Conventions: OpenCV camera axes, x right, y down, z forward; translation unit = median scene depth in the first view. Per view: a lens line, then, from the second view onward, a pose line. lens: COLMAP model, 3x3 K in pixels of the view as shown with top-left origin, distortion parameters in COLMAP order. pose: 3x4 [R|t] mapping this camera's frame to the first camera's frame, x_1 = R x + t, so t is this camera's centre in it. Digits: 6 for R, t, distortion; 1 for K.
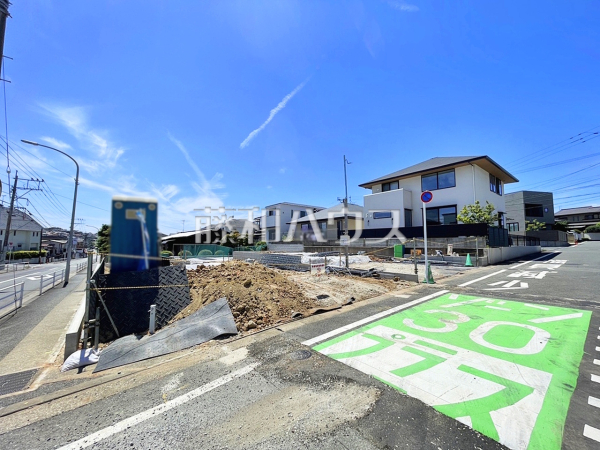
lens RADIAL K [[237.6, 0, 301.7], [0, 237.6, 223.3], [0, 0, 1]] dist [0.000608, 0.000250]
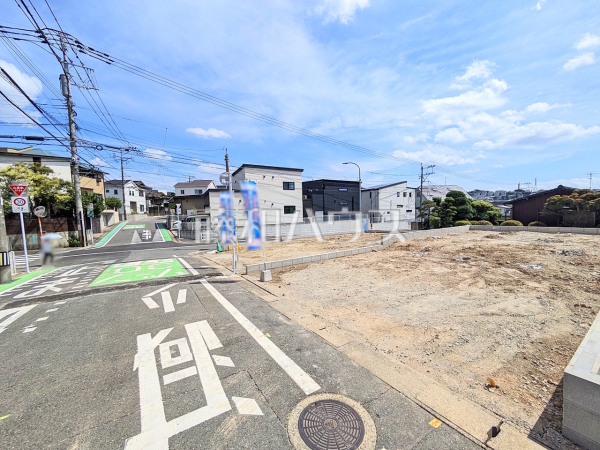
lens RADIAL K [[237.6, 0, 301.7], [0, 237.6, 223.3], [0, 0, 1]] dist [0.000608, 0.000250]
pose [[-0.080918, 0.041246, -0.995867, 0.353851], [0.118496, 0.992455, 0.031476, 0.015648], [0.989652, -0.115459, -0.085195, 0.339747]]
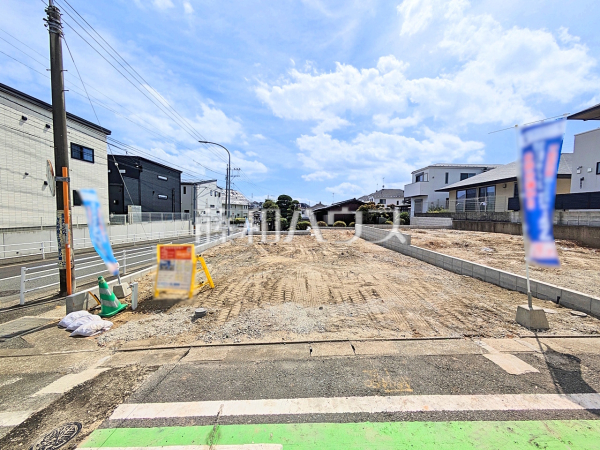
lens RADIAL K [[237.6, 0, 301.7], [0, 237.6, 223.3], [0, 0, 1]] dist [0.000608, 0.000250]
pose [[0.788207, 0.031805, -0.614588, 0.074770], [0.044729, 0.993062, 0.108756, 0.002771], [0.613783, -0.113212, 0.781315, 0.095596]]
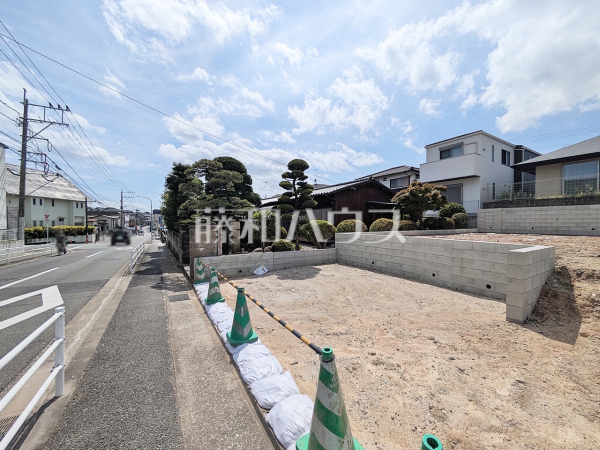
lens RADIAL K [[242.5, 0, 302.2], [0, 242.5, 225.1], [0, 0, 1]] dist [0.020086, -0.000015]
pose [[0.990536, -0.003777, -0.137205, -0.427367], [0.017551, 0.994900, 0.099323, 0.064379], [0.136130, -0.100791, 0.985551, 0.446084]]
